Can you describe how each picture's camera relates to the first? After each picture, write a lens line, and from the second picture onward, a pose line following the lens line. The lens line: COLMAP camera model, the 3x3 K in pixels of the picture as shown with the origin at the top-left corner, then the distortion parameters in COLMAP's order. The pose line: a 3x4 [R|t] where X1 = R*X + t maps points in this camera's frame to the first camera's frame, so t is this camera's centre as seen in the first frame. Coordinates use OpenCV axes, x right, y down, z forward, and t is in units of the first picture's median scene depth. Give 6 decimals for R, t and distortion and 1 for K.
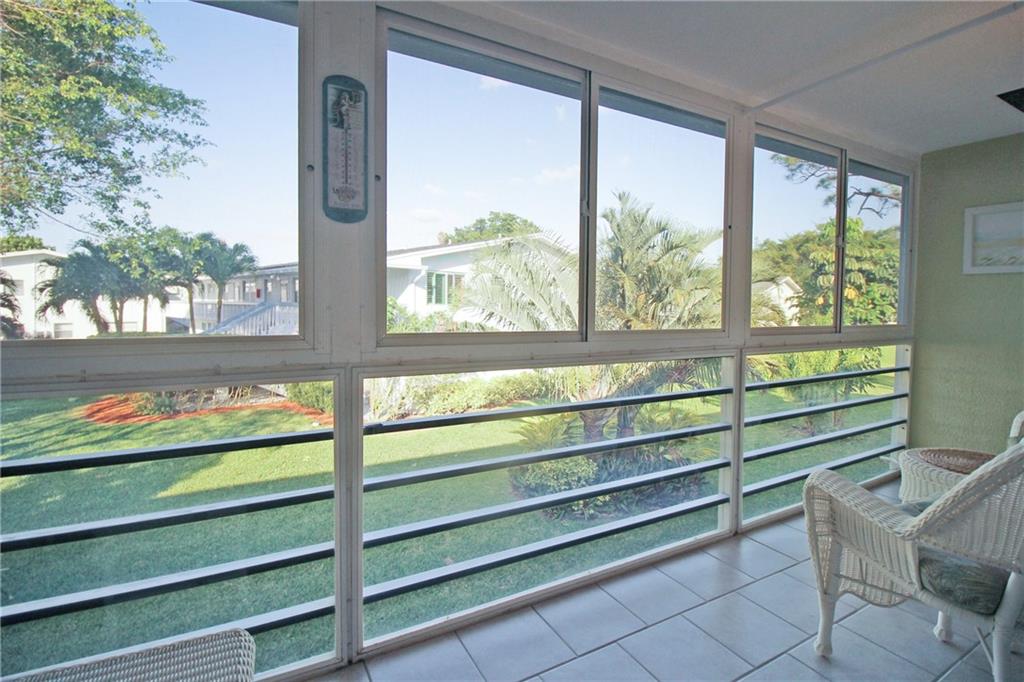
lens RADIAL K [[479.4, 0, 514.7], [0, 479.4, 319.6], [0, 0, 1]] dist [0.002175, -0.013274]
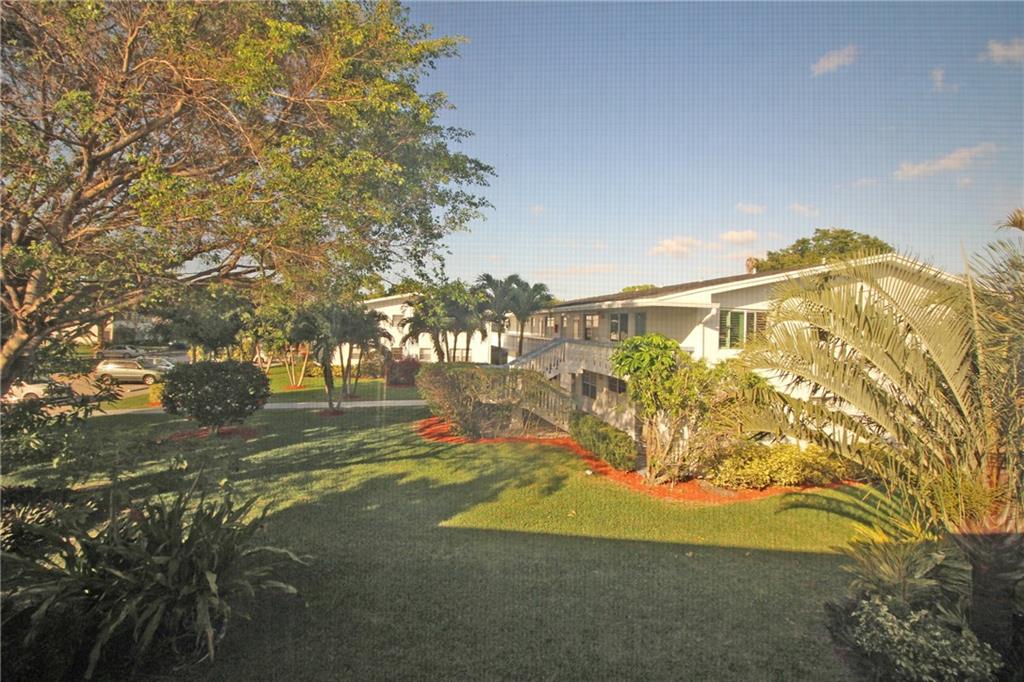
lens RADIAL K [[479.4, 0, 514.7], [0, 479.4, 319.6], [0, 0, 1]] dist [0.002175, -0.013274]
pose [[0.817768, 0.004832, -0.575528, 0.008209], [-0.039784, 0.998048, -0.048150, -0.028222], [0.574172, 0.062272, 0.816363, 0.106573]]
